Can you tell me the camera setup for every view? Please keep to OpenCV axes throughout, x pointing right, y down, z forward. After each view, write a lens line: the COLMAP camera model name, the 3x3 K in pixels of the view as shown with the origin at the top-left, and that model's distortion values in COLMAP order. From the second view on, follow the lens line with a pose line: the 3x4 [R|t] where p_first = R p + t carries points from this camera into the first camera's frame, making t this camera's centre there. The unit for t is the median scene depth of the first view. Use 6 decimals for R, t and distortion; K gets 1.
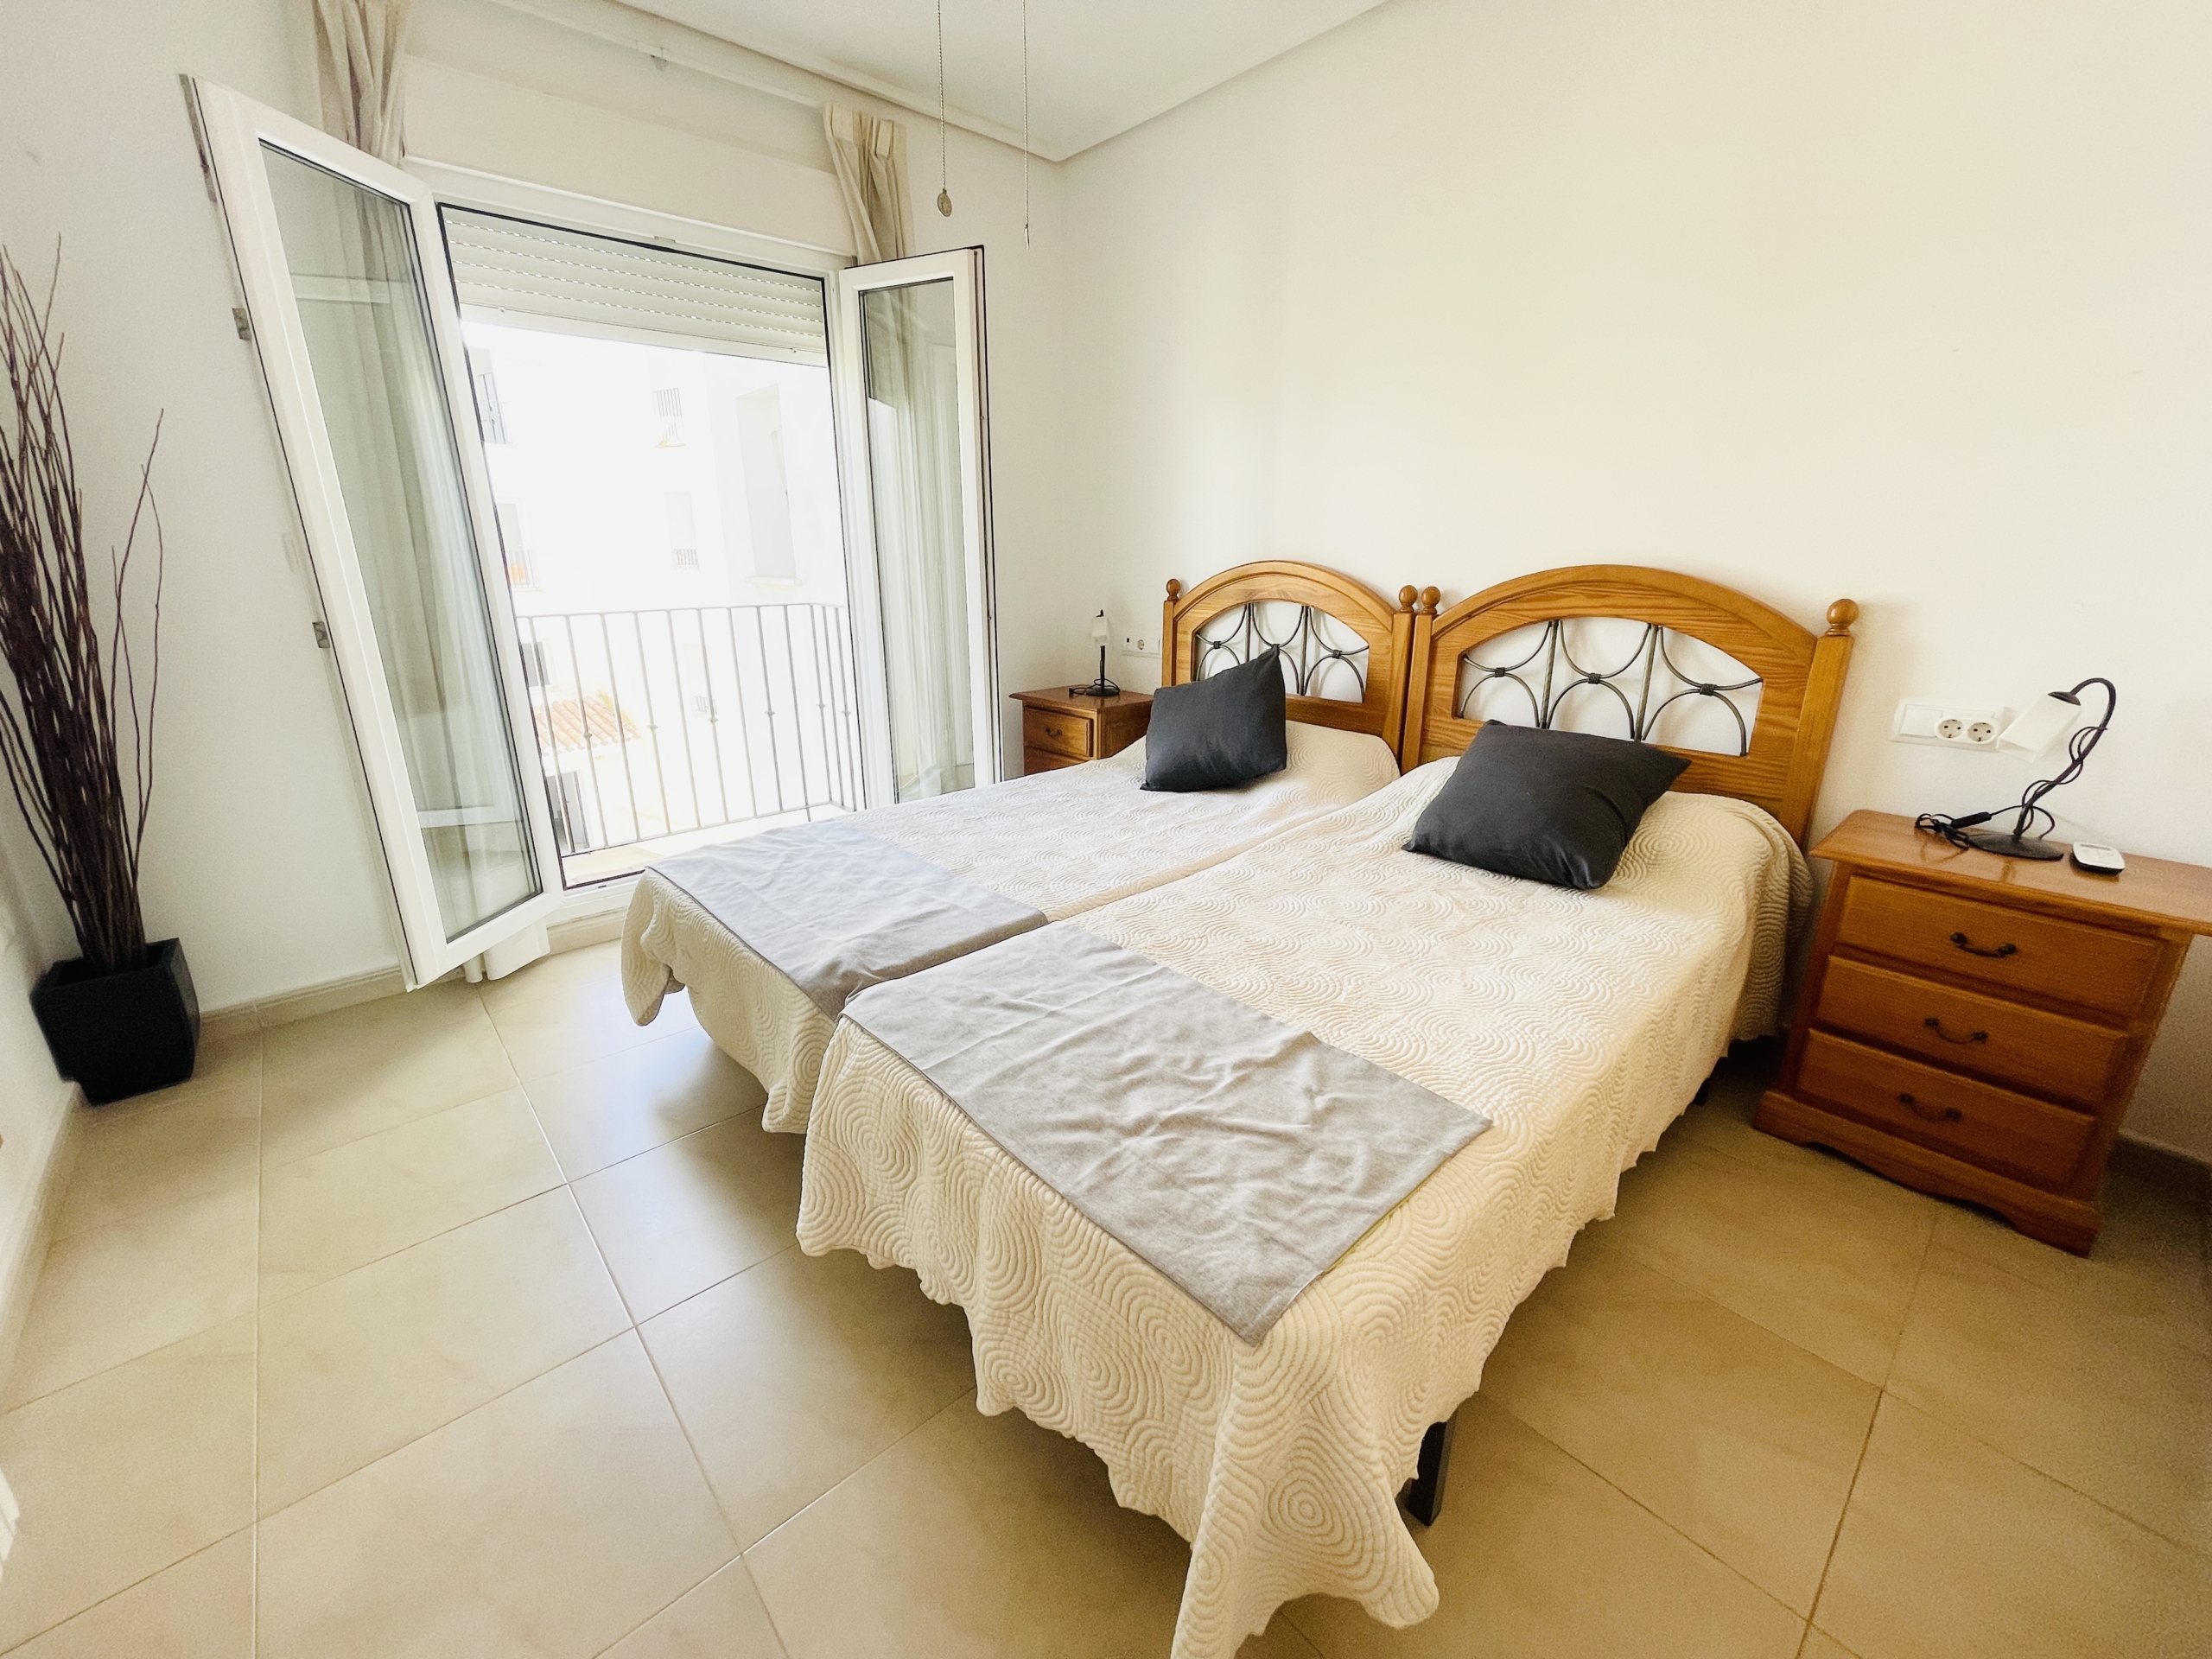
lens RADIAL K [[897.0, 0, 1100.3], [0, 897.0, 820.3], [0, 0, 1]] dist [0.001710, 0.000337]
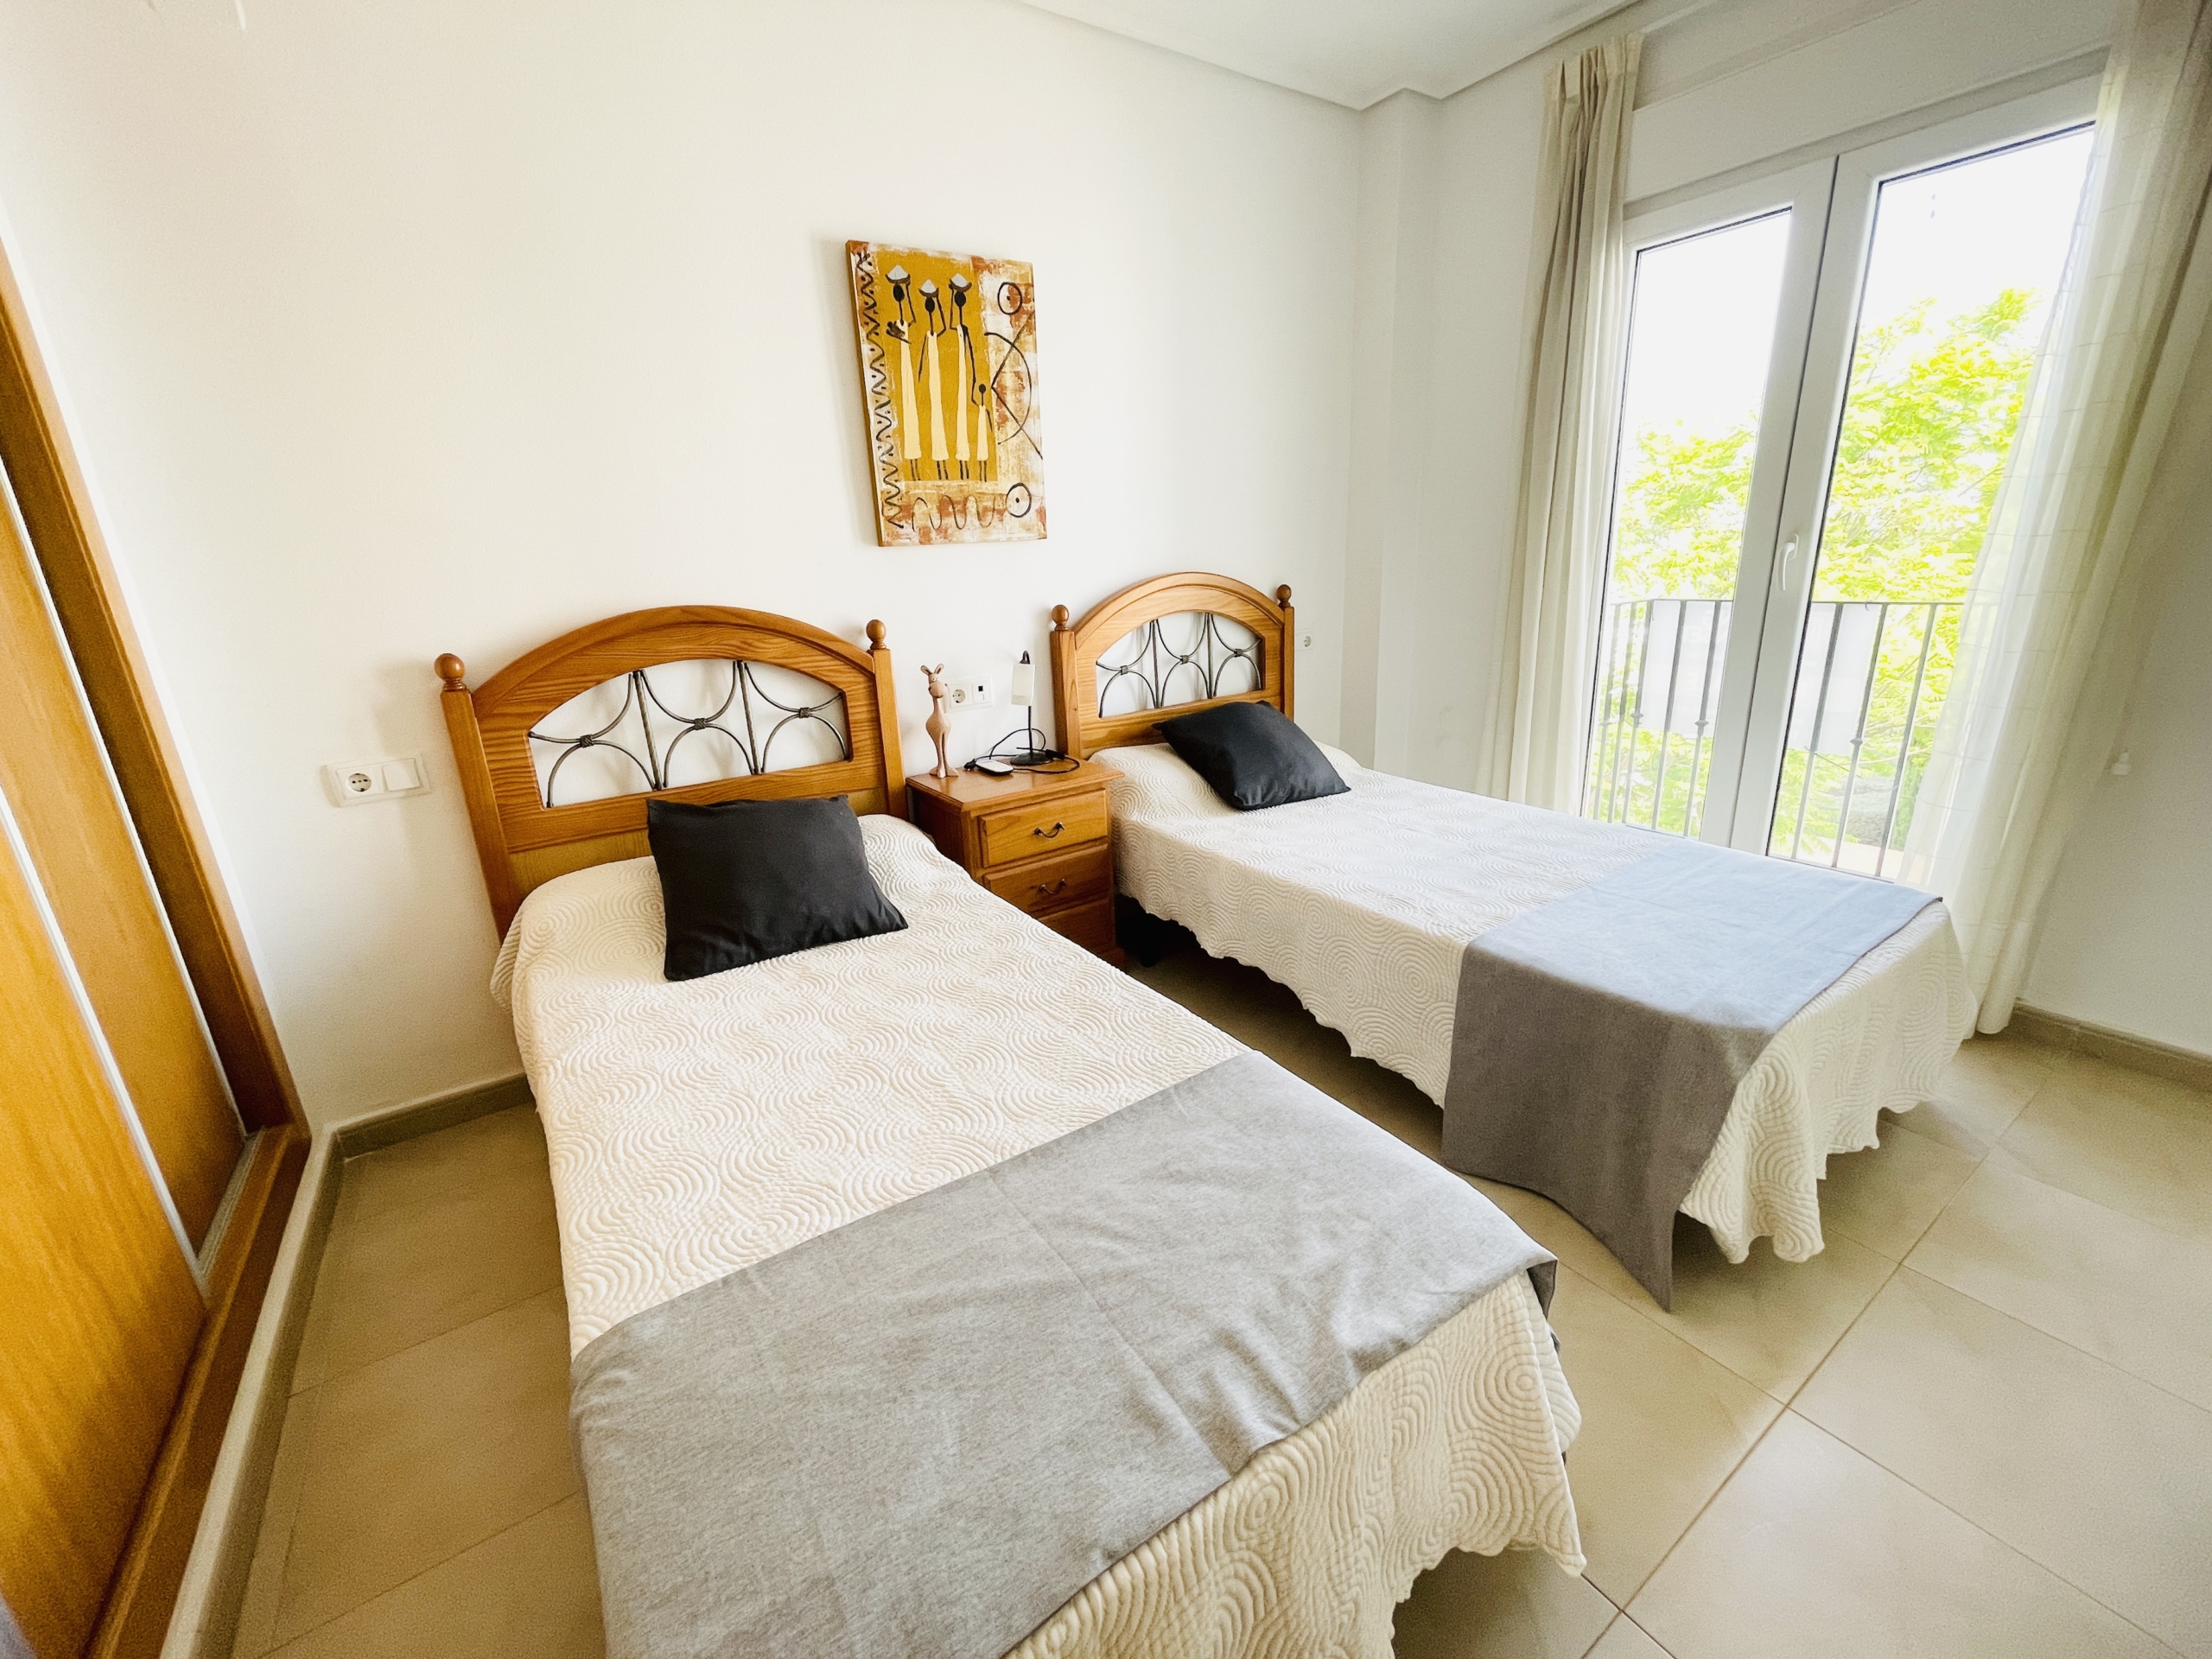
lens RADIAL K [[897.0, 0, 1100.3], [0, 897.0, 820.3], [0, 0, 1]] dist [0.001710, 0.000337]
pose [[0.142137, -0.273741, 0.951243, -0.356645], [0.340408, 0.915903, 0.212707, -0.134131], [-0.929473, 0.293577, 0.223367, 0.464106]]
